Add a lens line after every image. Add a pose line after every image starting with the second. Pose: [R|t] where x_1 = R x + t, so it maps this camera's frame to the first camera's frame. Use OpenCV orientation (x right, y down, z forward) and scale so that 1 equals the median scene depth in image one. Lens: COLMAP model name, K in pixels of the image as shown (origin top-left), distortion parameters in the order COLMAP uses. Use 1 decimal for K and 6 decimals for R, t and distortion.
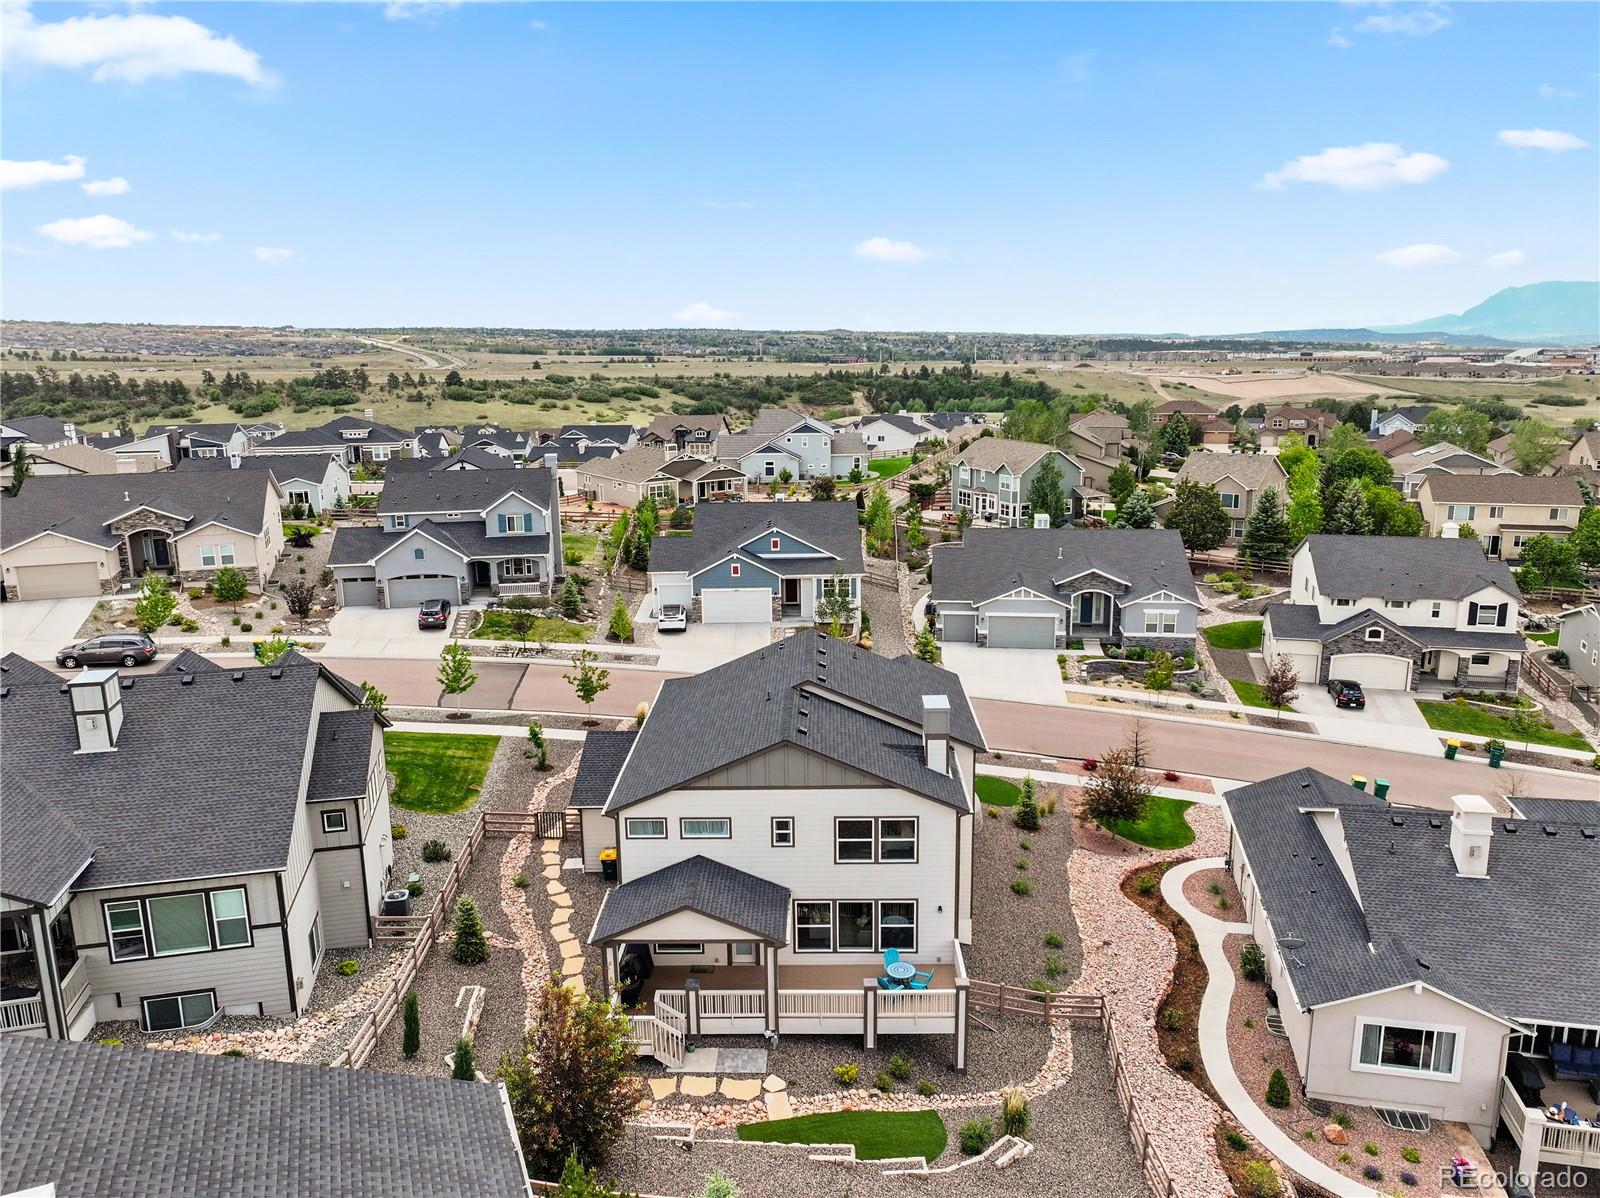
lens RADIAL K [[1155.5, 0, 800.0], [0, 1155.5, 599.0], [0, 0, 1]] dist [0.008898, 0.004636]
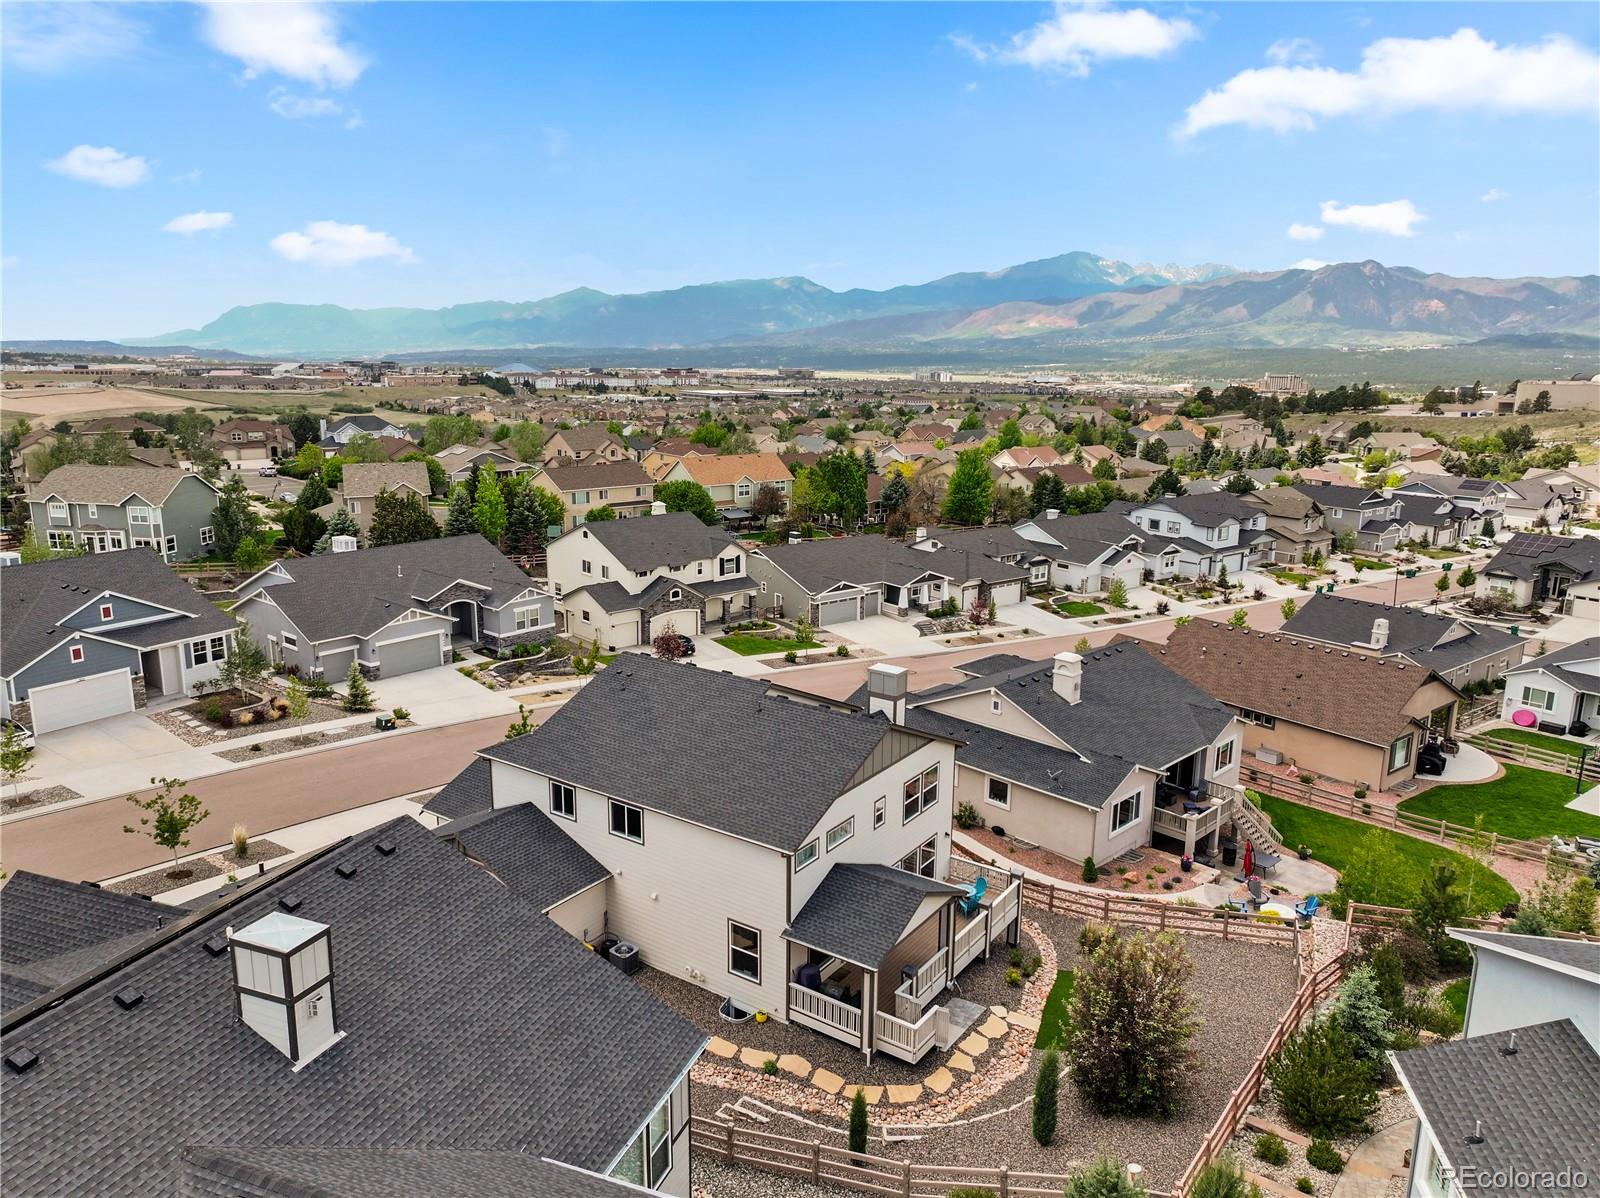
lens RADIAL K [[1122.4, 0, 800.0], [0, 1122.4, 599.0], [0, 0, 1]] dist [0.011393, 0.004402]
pose [[0.553585, -0.167399, 0.815795, -0.850628], [0.171916, 0.981461, 0.084734, -0.091097], [-0.814855, 0.093340, 0.572100, 0.437465]]
